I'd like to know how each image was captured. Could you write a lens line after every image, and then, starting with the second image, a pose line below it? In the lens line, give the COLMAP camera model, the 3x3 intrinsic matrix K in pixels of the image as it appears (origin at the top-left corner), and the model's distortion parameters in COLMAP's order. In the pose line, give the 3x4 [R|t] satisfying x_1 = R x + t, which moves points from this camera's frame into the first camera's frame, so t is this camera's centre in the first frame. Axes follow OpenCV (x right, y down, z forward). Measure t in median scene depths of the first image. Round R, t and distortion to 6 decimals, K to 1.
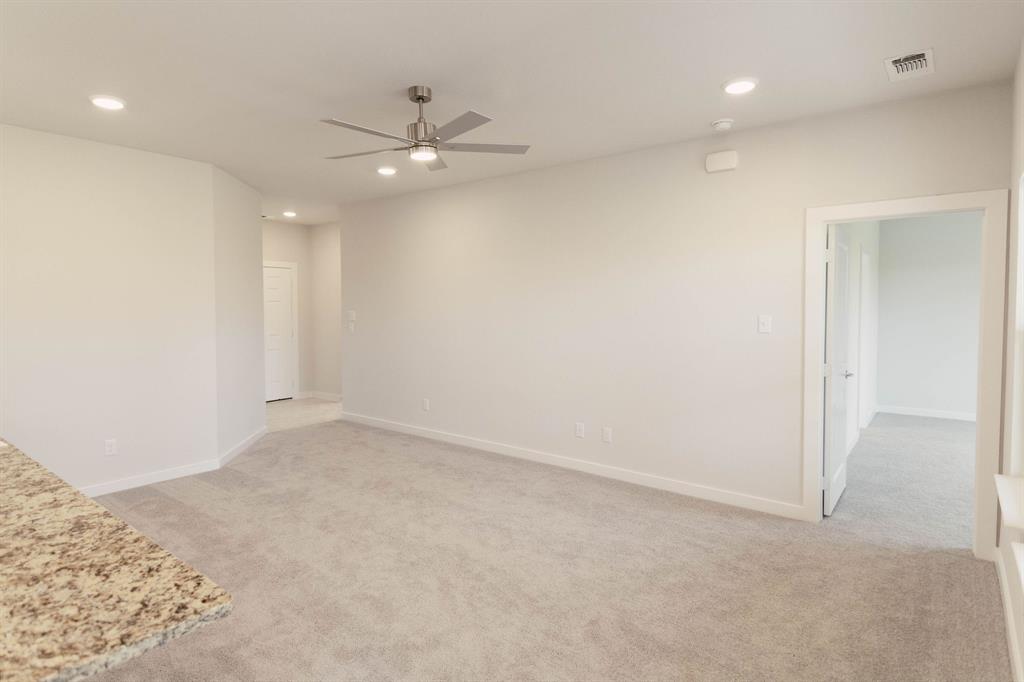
lens RADIAL K [[542.7, 0, 537.9], [0, 542.7, 315.2], [0, 0, 1]] dist [0.002439, -0.014678]
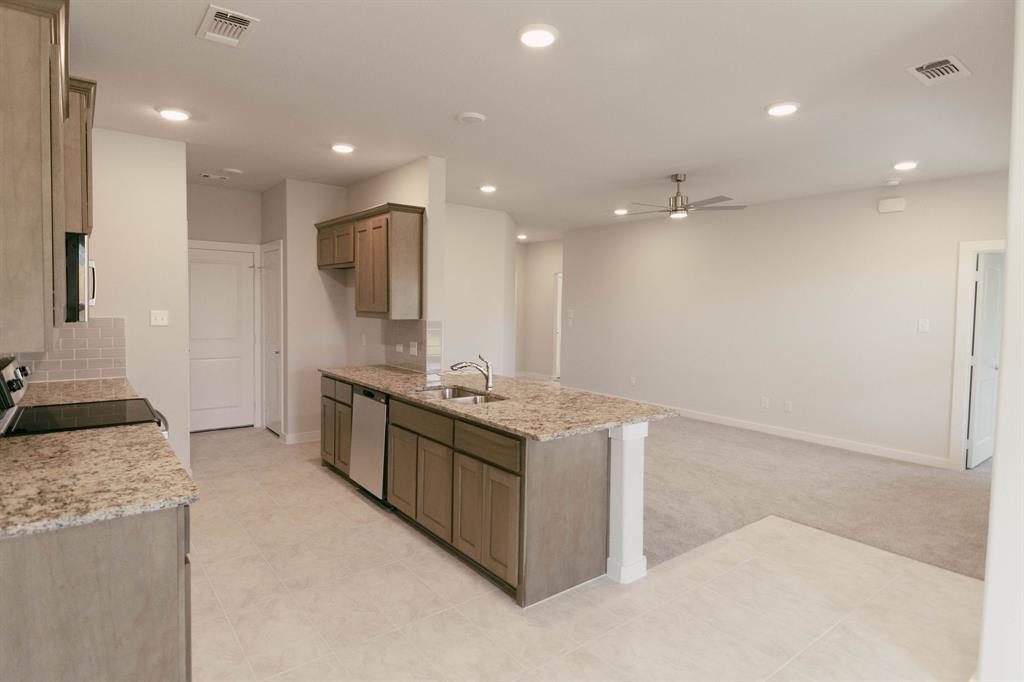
lens RADIAL K [[553.1, 0, 507.1], [0, 553.1, 326.1], [0, 0, 1]] dist [0.003043, -0.018673]
pose [[0.957892, 0.027325, -0.285825, -0.194057], [-0.022356, 0.999537, 0.020635, 0.012403], [0.286257, -0.013376, 0.958060, -0.645123]]
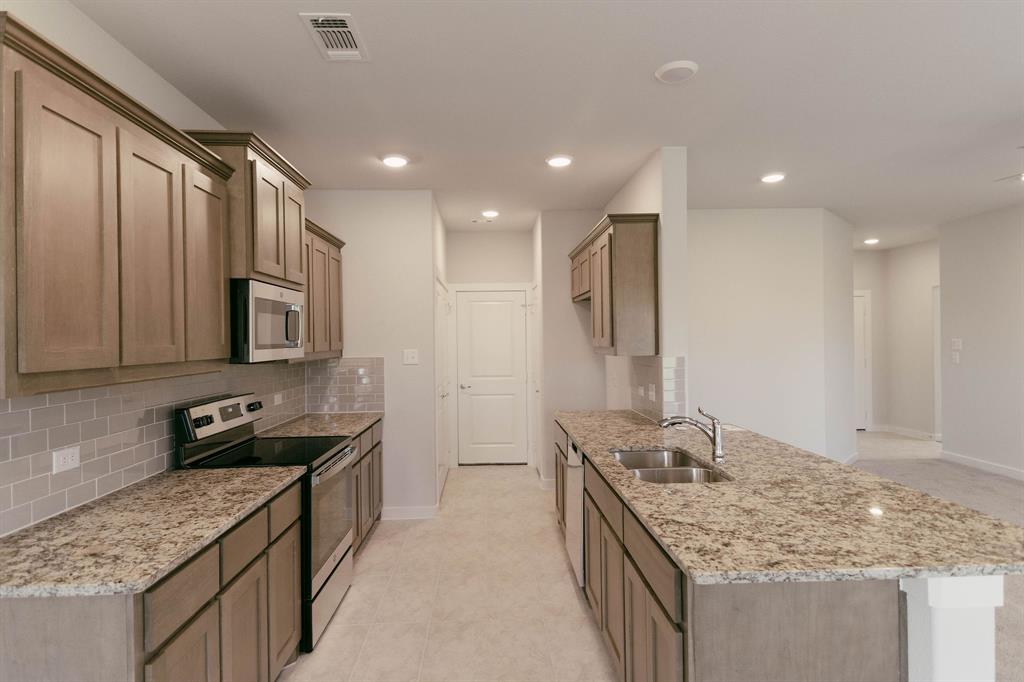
lens RADIAL K [[547.7, 0, 496.6], [0, 547.7, 336.5], [0, 0, 1]] dist [0.048391, -0.035171]
pose [[0.601309, -0.011572, -0.798933, -0.125429], [-0.002478, 0.999863, -0.016348, 0.009628], [0.799013, 0.011810, 0.601198, -0.296934]]
